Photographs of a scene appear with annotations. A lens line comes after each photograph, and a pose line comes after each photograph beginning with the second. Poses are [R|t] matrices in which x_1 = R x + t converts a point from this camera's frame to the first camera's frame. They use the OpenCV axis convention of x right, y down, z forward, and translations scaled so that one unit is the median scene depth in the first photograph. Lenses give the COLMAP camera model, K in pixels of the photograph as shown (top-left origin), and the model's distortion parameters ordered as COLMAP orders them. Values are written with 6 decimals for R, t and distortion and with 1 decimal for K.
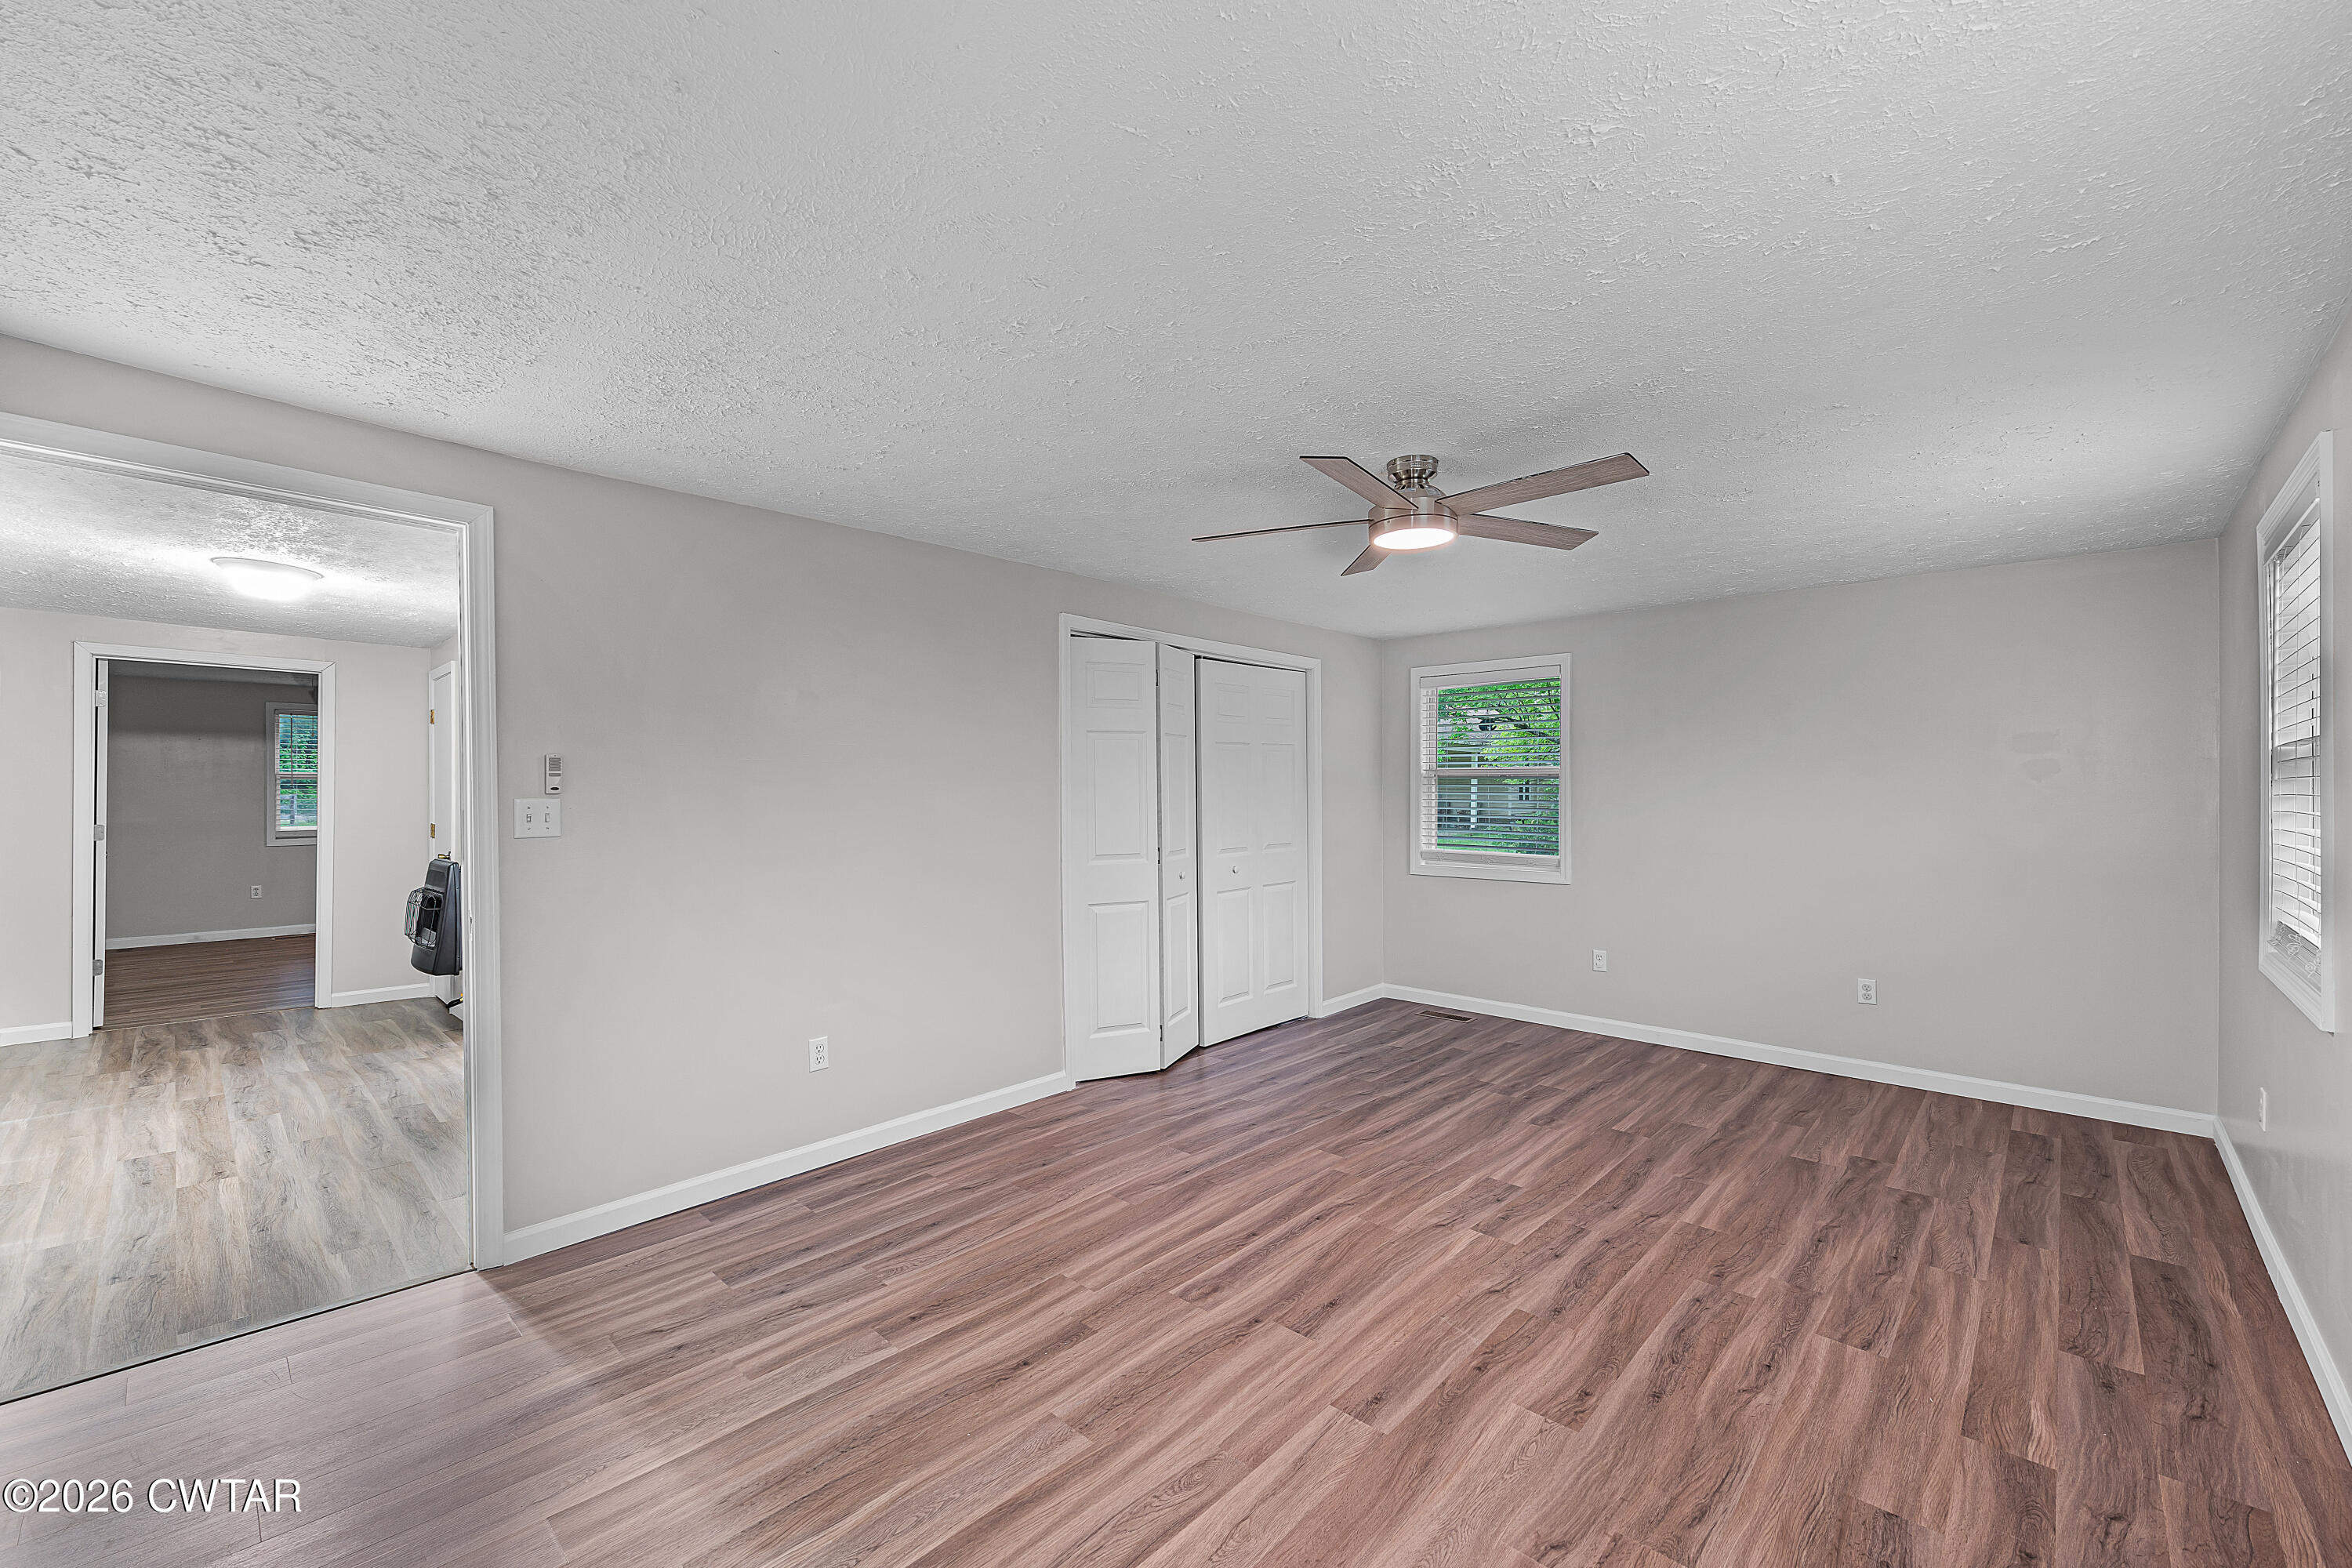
lens RADIAL K [[920.1, 0, 1177.7], [0, 920.1, 786.6], [0, 0, 1]] dist [0.000742, 0.000198]
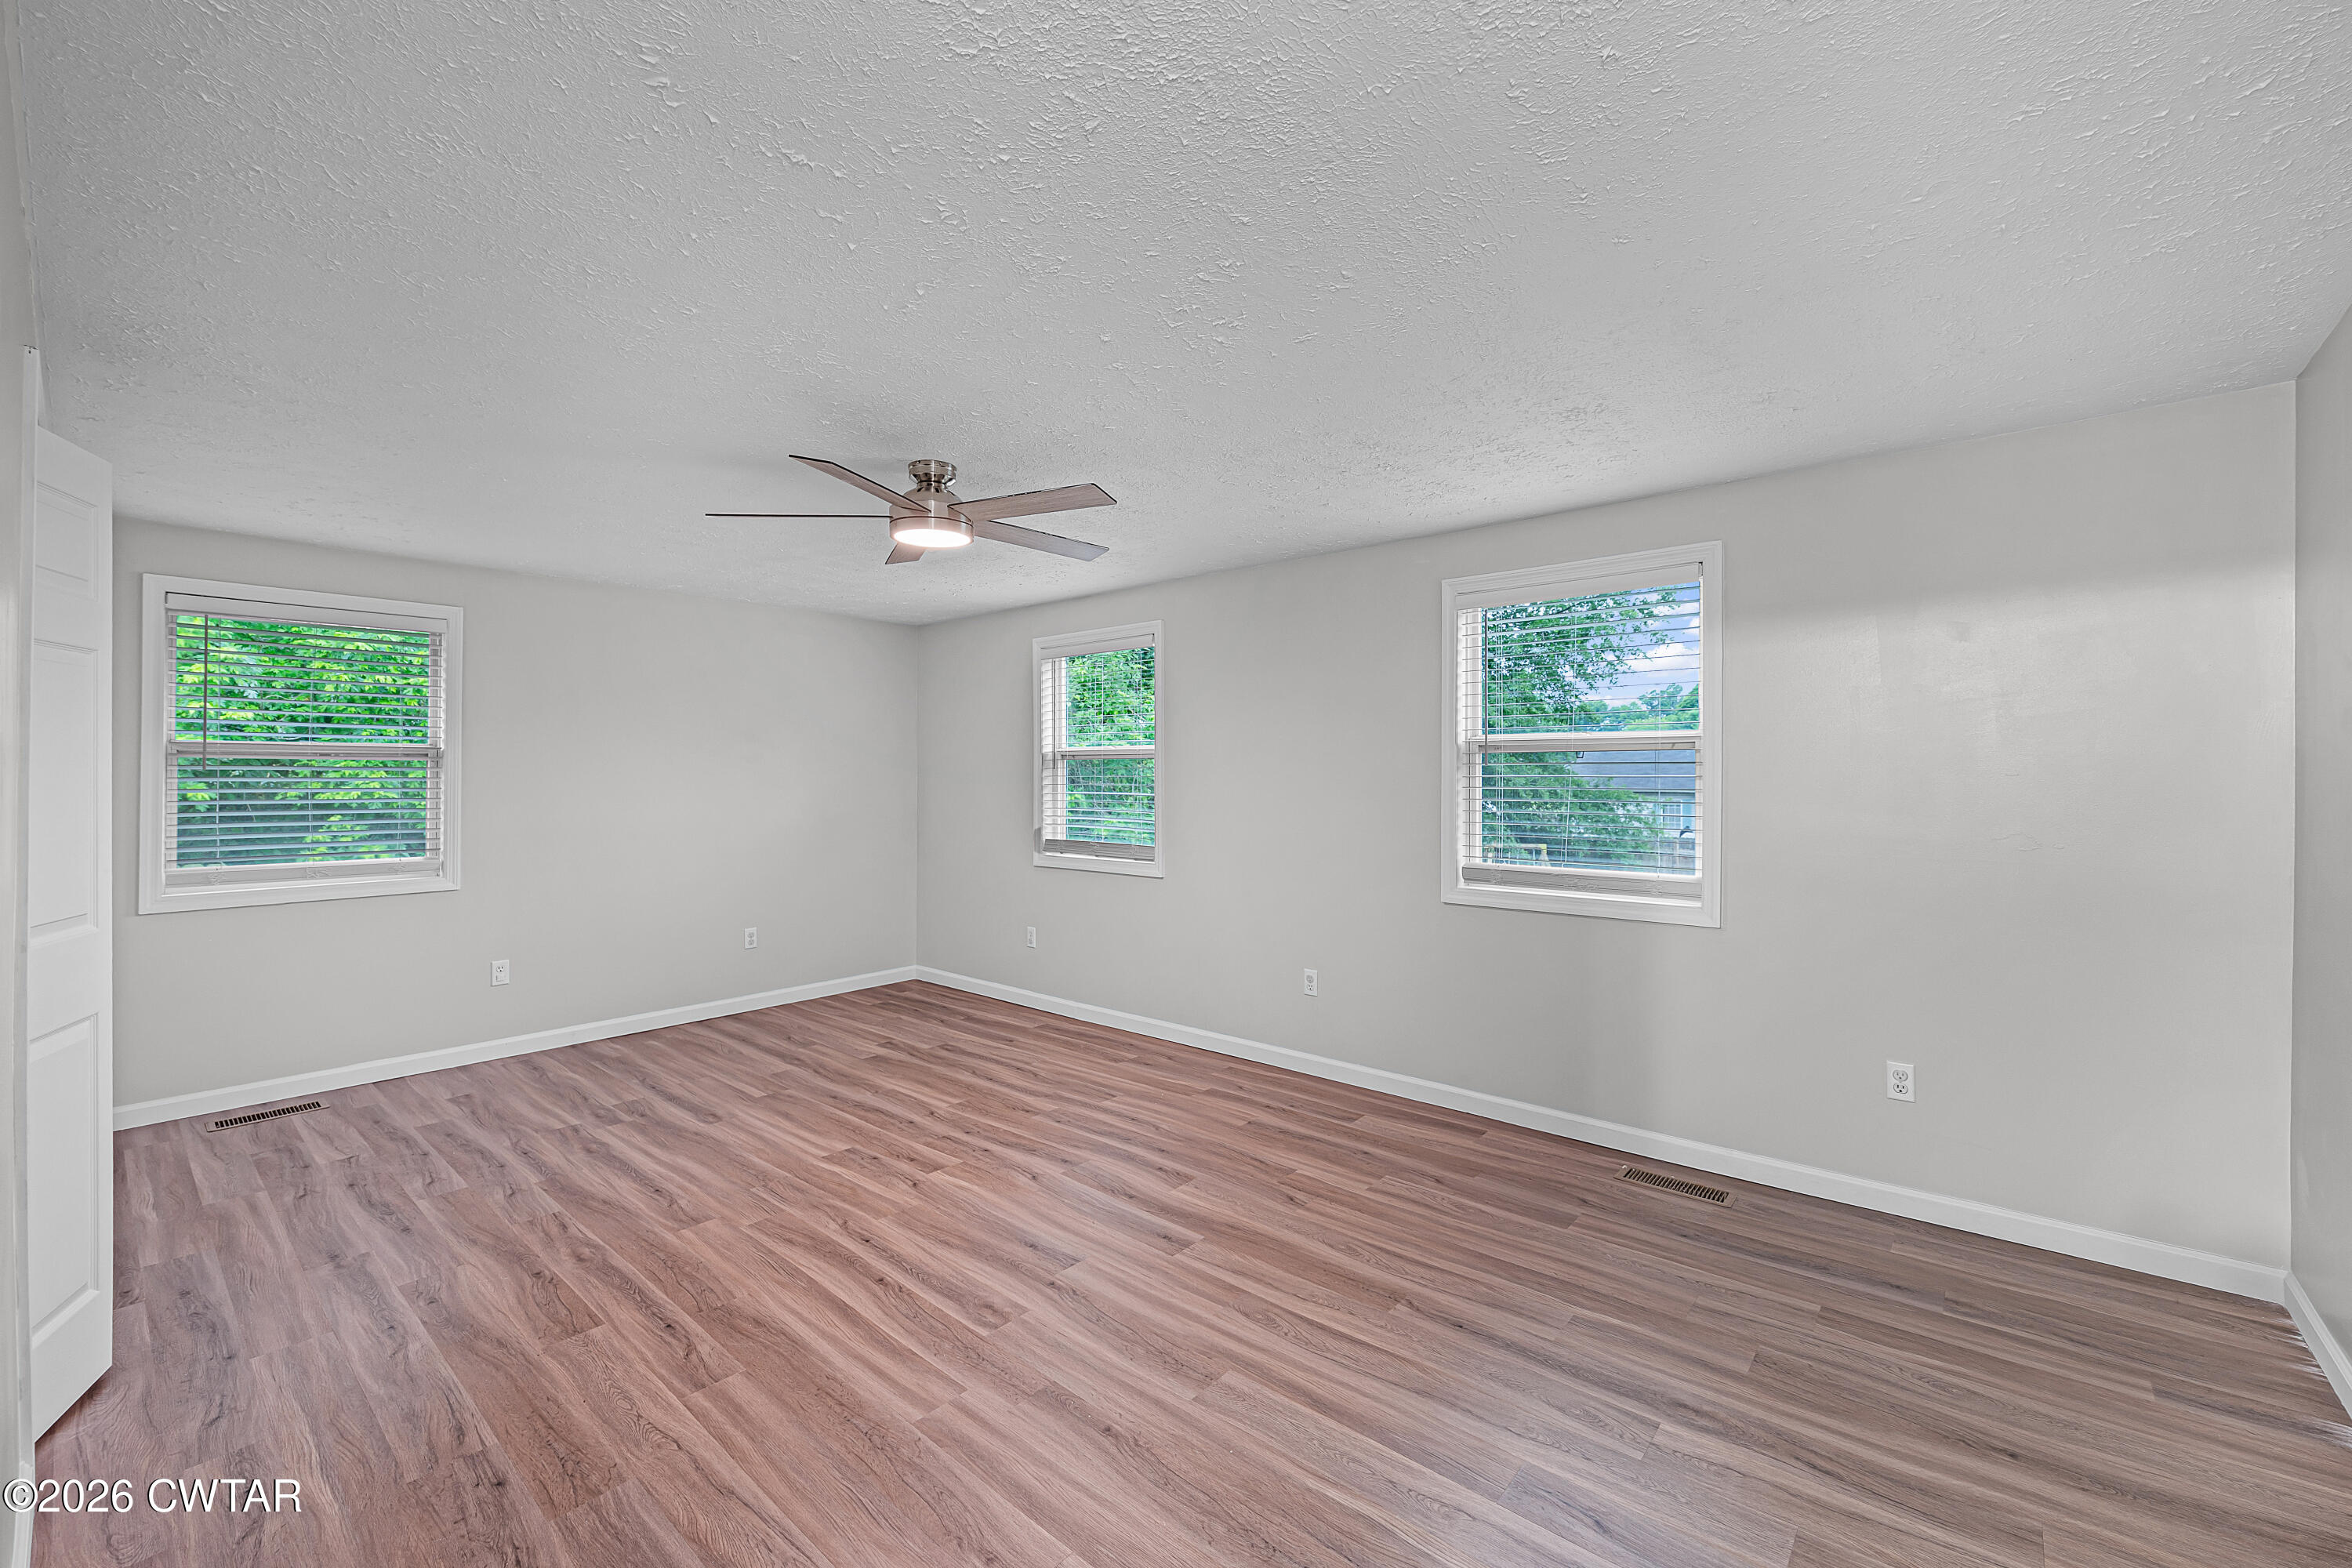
lens RADIAL K [[920.1, 0, 1181.0], [0, 920.1, 775.8], [0, 0, 1]] dist [0.000742, 0.000198]
pose [[-0.009198, -0.003153, 0.999953, -0.683214], [-0.002985, 0.999991, 0.003126, -0.001206], [-0.999953, -0.002956, -0.009207, 0.614108]]
